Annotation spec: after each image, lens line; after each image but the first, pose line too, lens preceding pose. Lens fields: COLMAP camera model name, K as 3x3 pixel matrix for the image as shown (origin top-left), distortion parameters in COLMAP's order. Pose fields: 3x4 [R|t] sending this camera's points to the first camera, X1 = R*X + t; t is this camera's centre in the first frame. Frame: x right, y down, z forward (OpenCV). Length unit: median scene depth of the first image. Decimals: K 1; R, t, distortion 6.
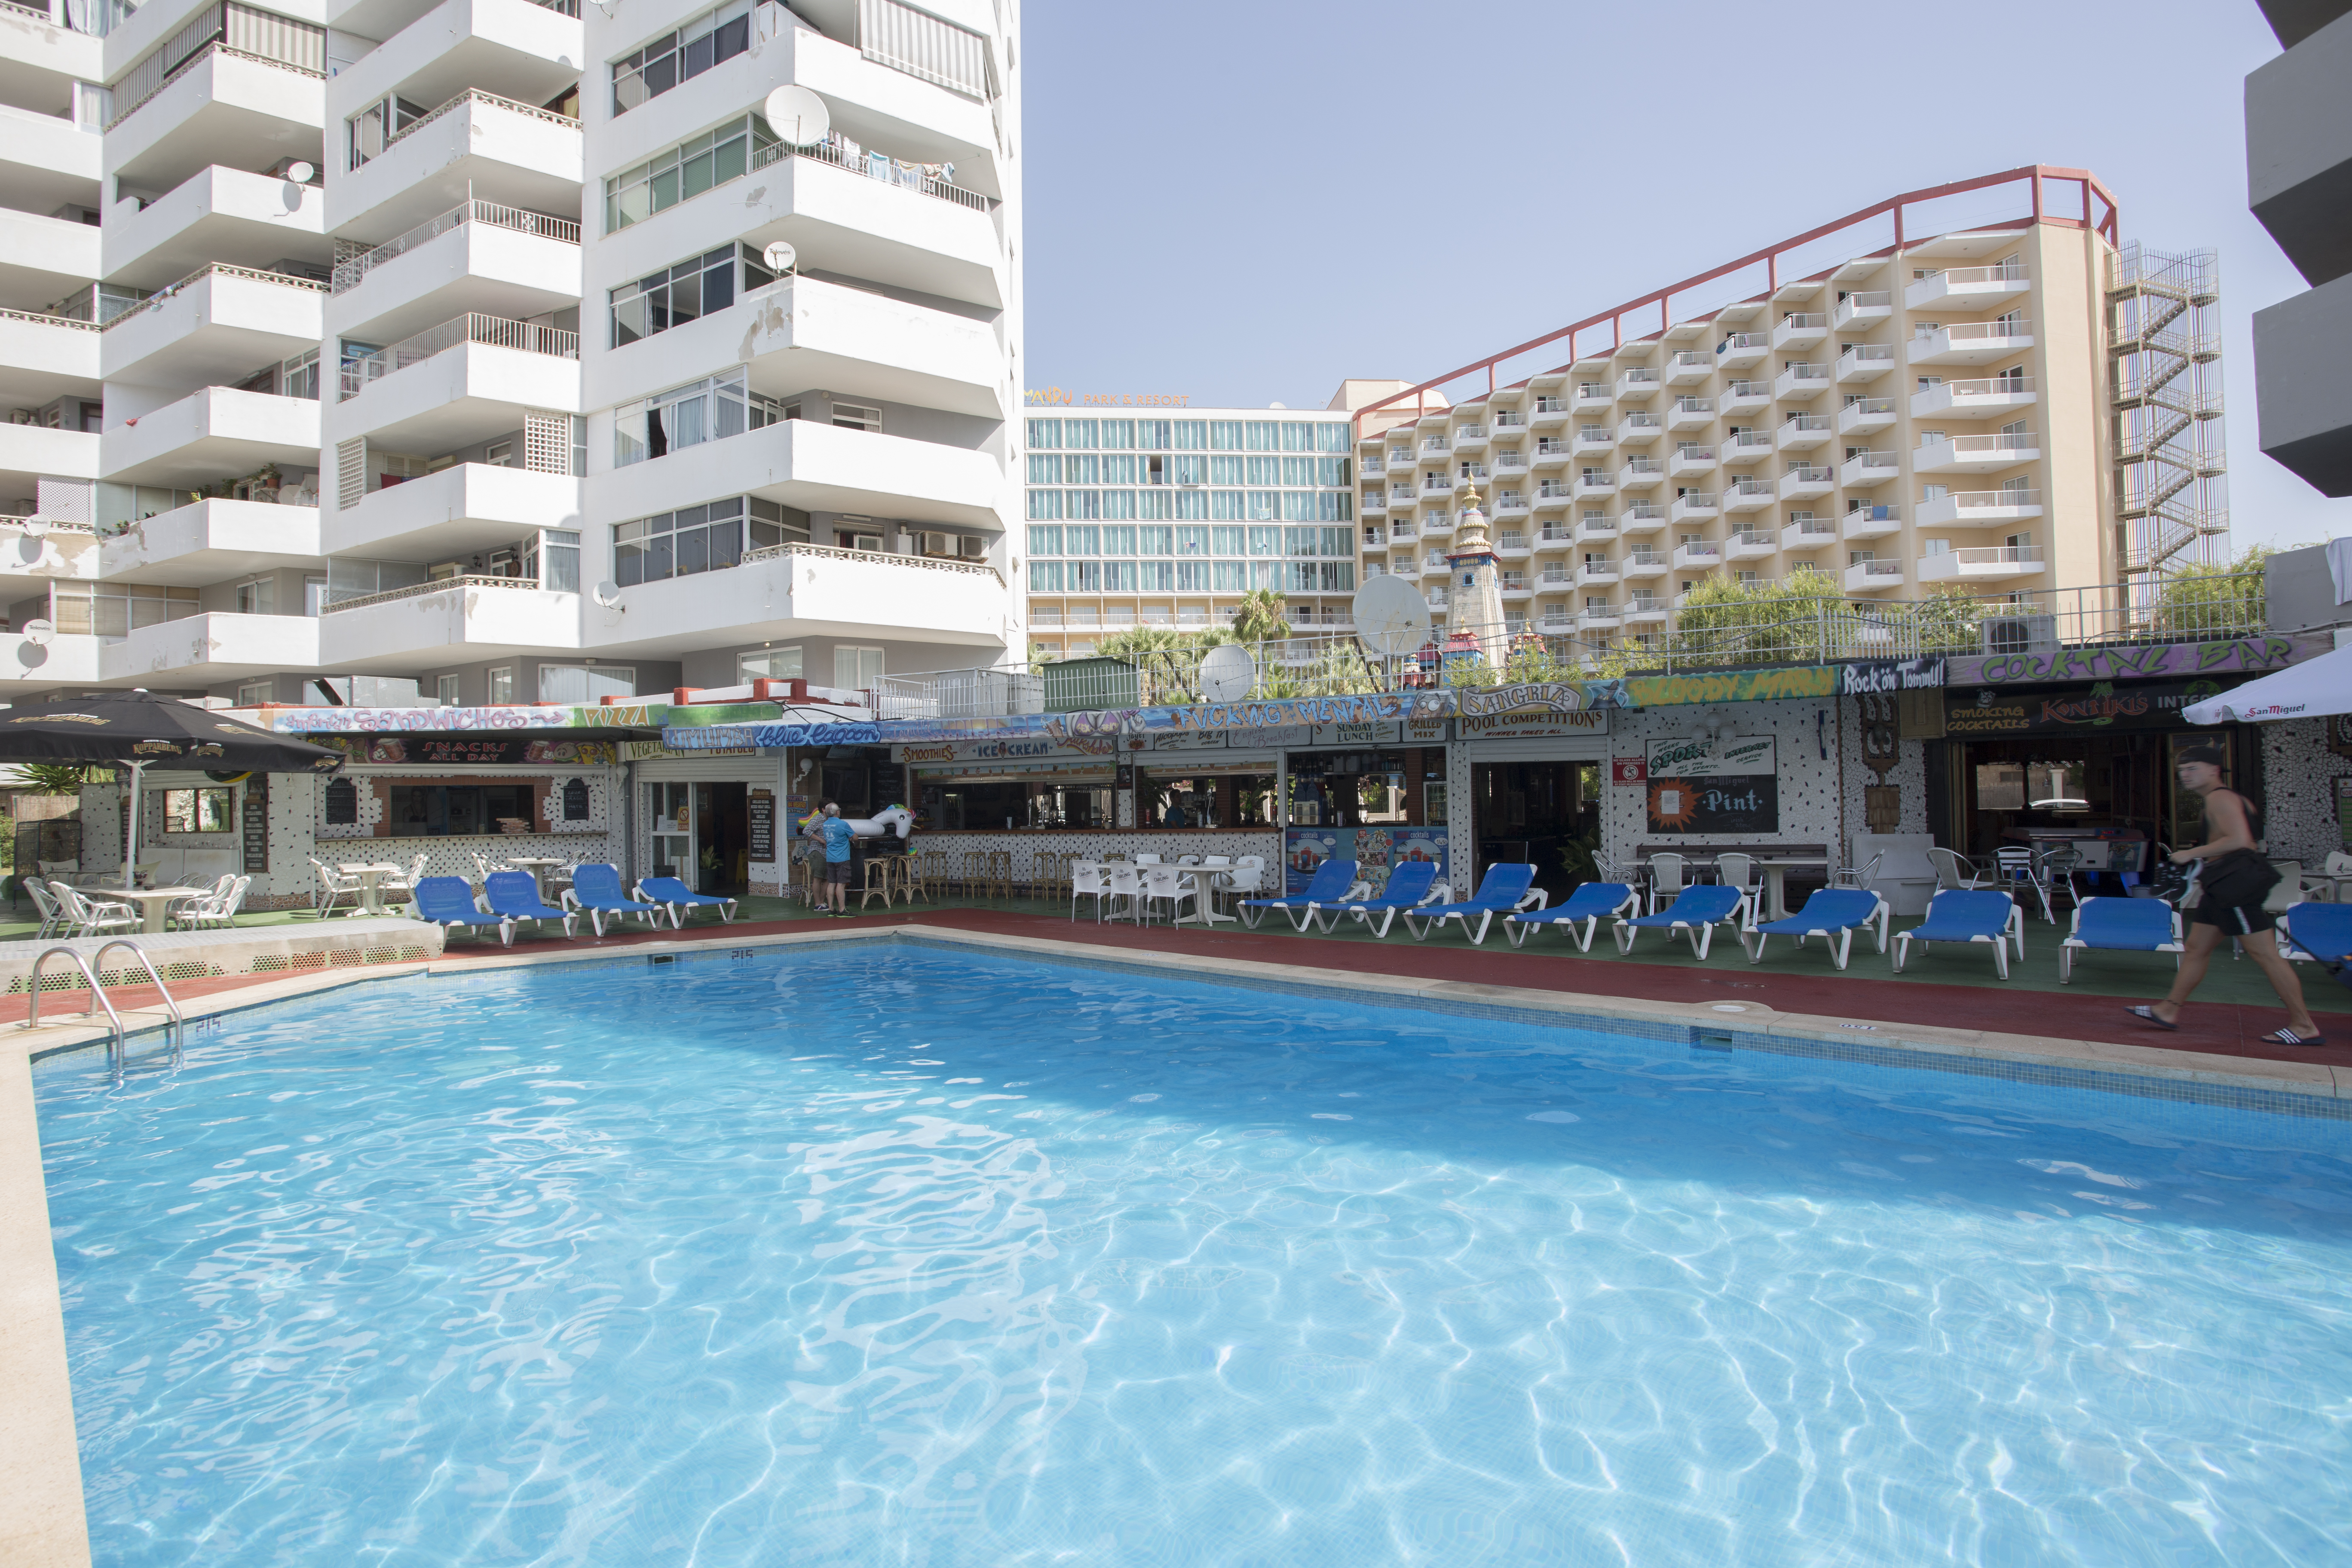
lens RADIAL K [[1137.6, 0, 1176.0], [0, 1137.6, 784.0], [0, 0, 1]] dist [-0.069215, 0.028095]
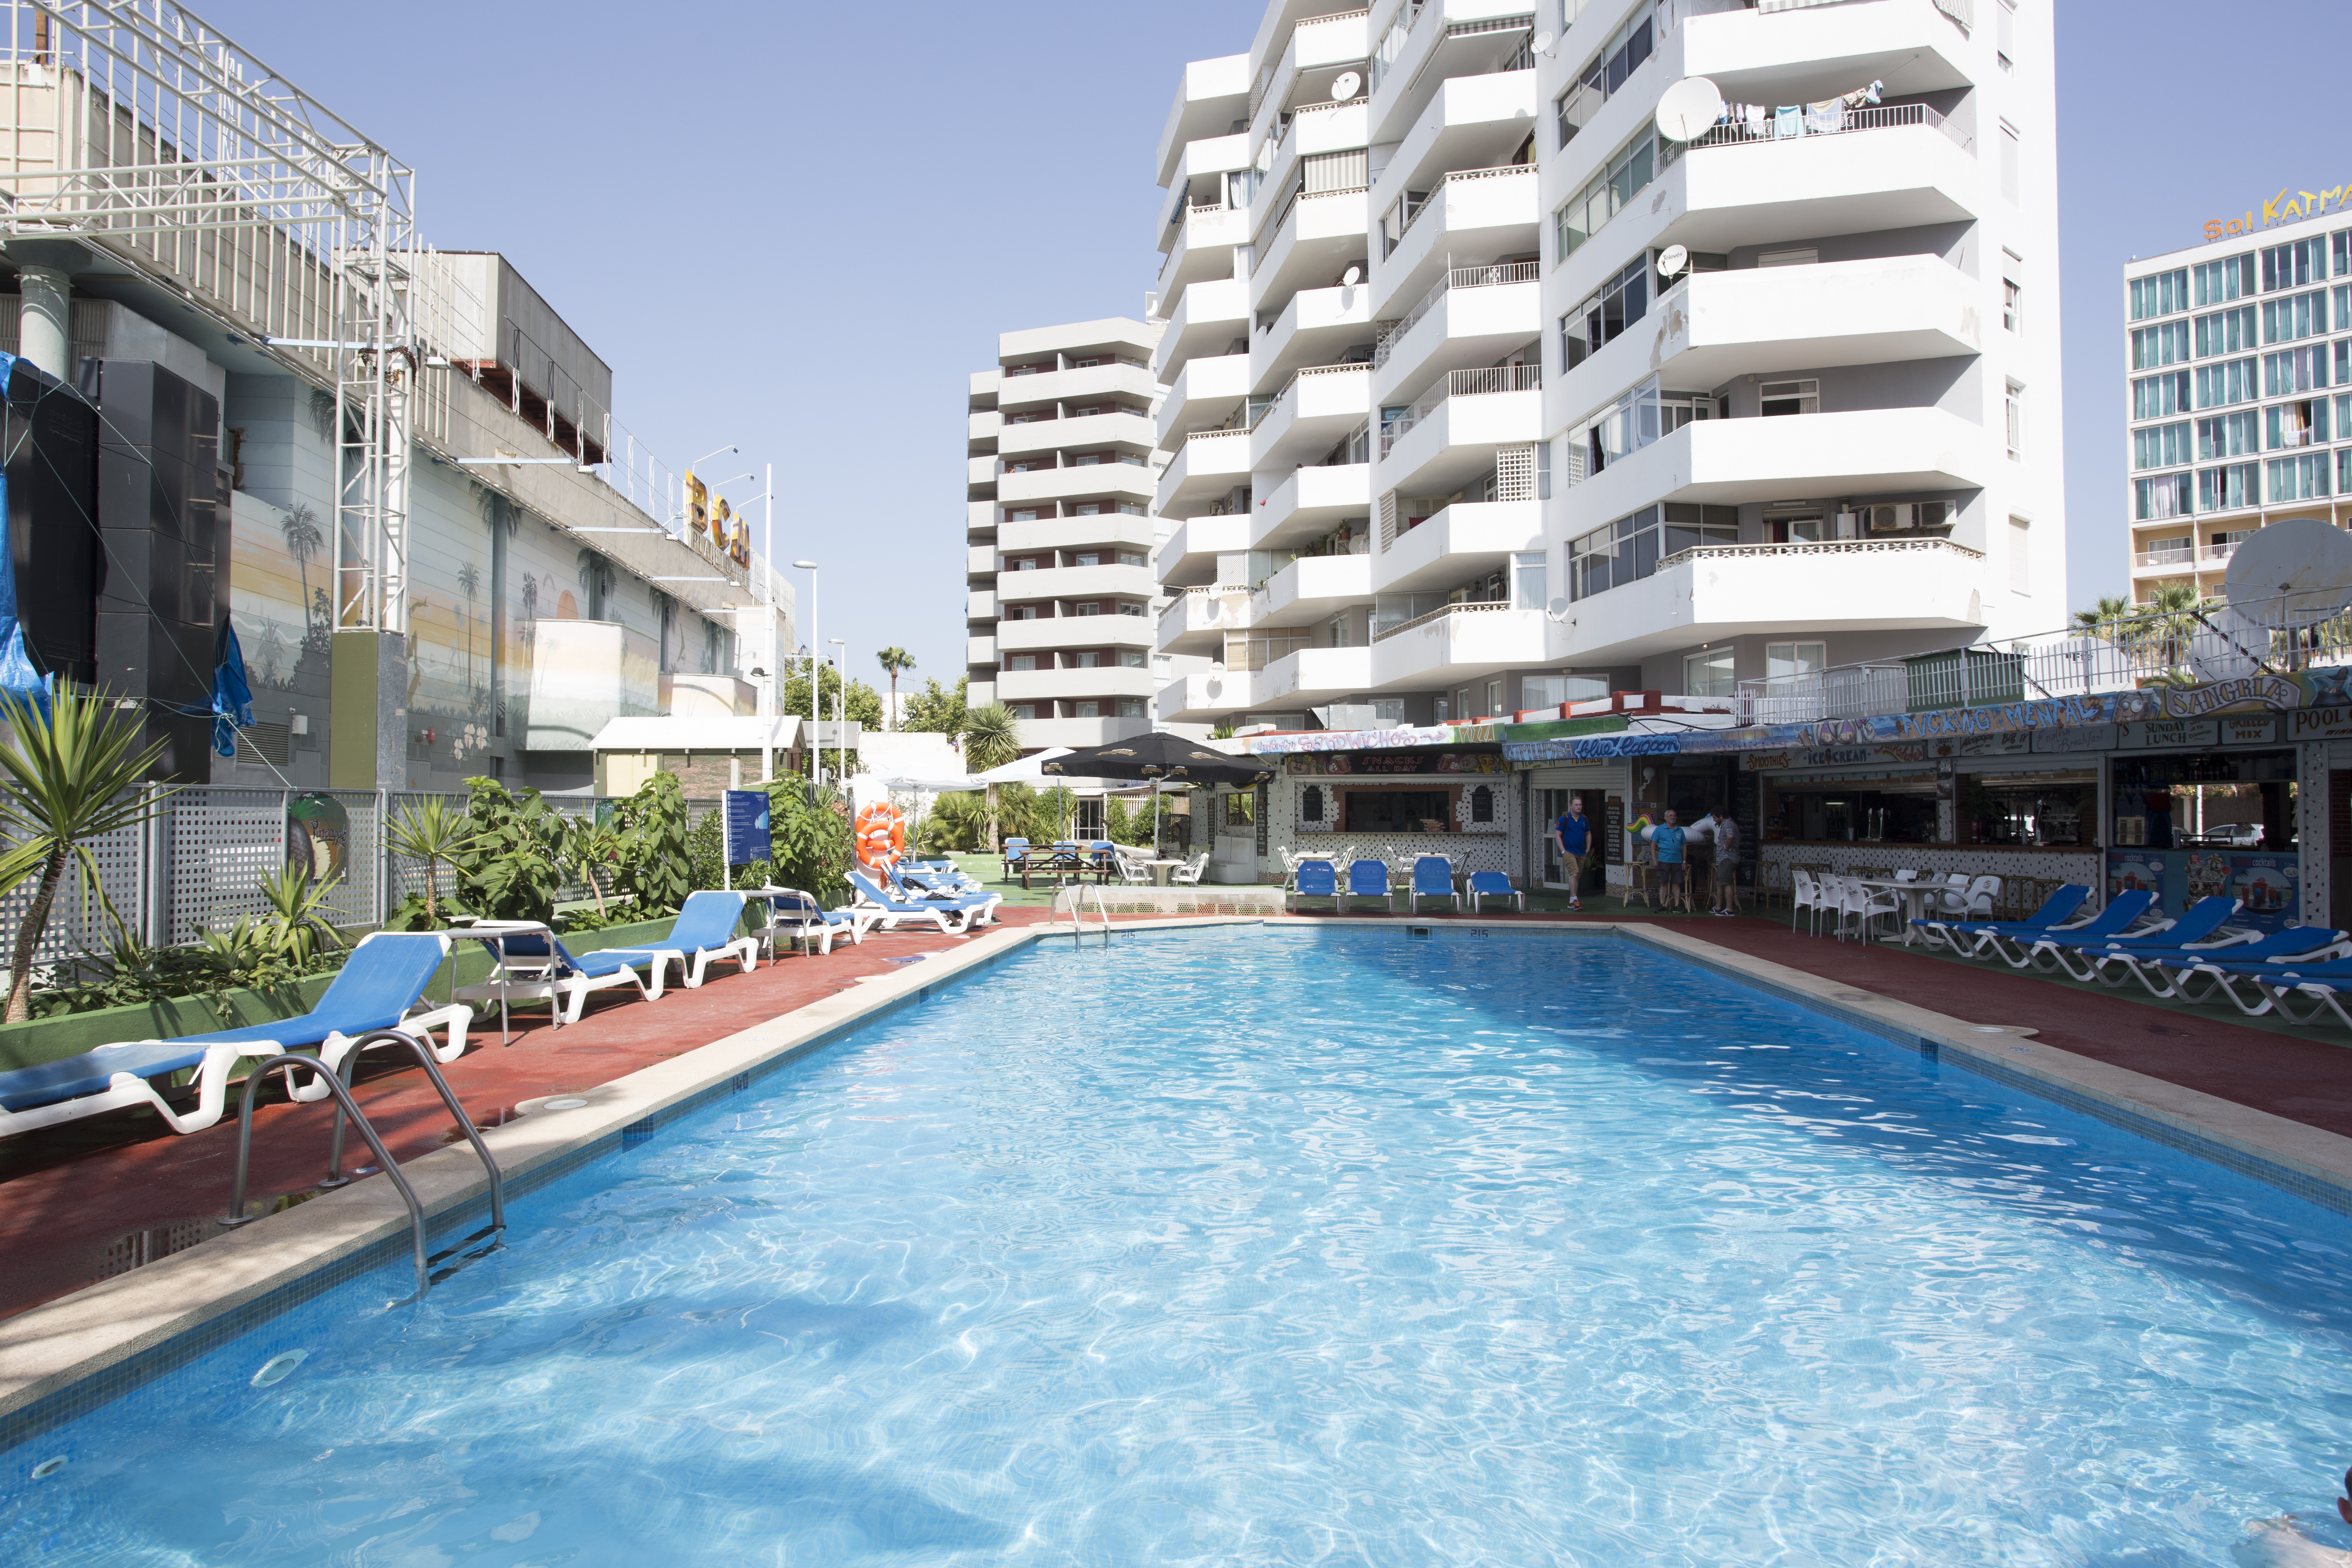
lens RADIAL K [[1406.9, 0, 1176.0], [0, 1406.9, 784.0], [0, 0, 1]] dist [-0.068705, 0.048536]
pose [[0.616934, 0.000285, -0.787015, 0.299189], [0.001597, 0.999997, 0.001614, -0.007046], [0.787013, -0.002252, 0.616932, -0.100419]]
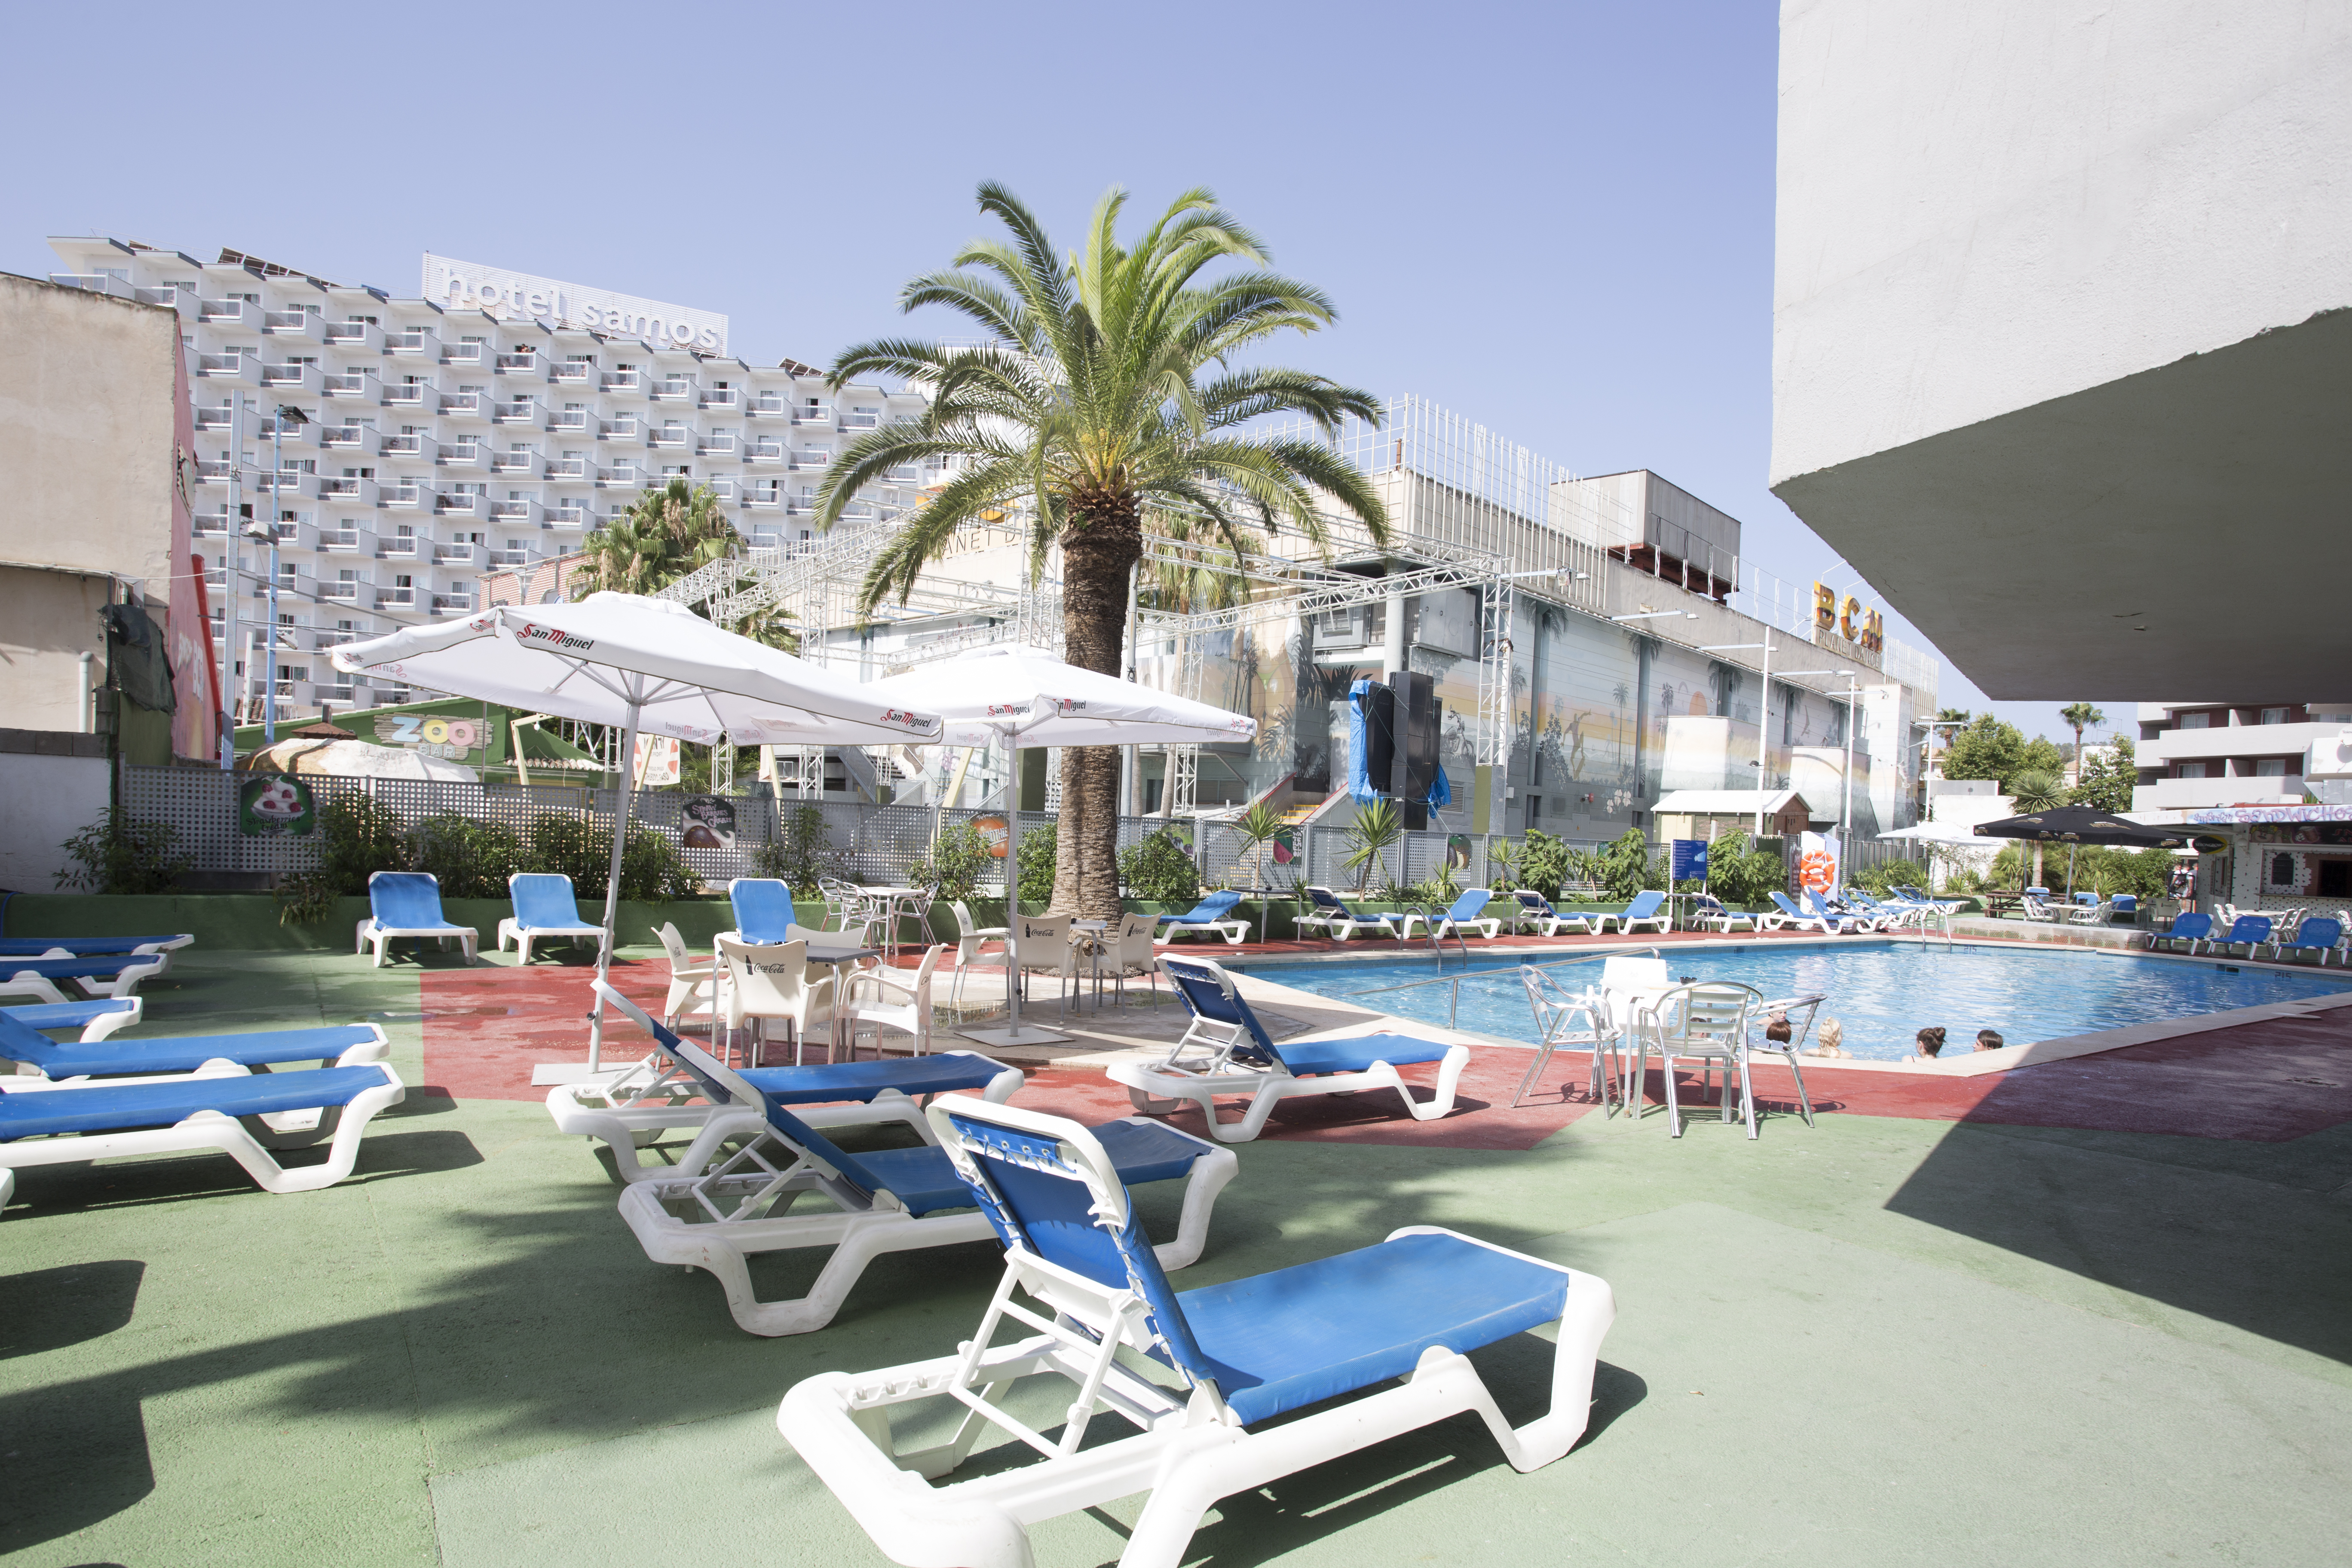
lens RADIAL K [[1279.8, 0, 1176.0], [0, 1279.8, 784.0], [0, 0, 1]] dist [-0.062657, 0.037568]
pose [[-0.205449, -0.025916, -0.978325, 0.770856], [-0.026277, 0.999435, -0.020957, -0.015898], [0.978315, 0.021401, -0.206014, -0.062418]]
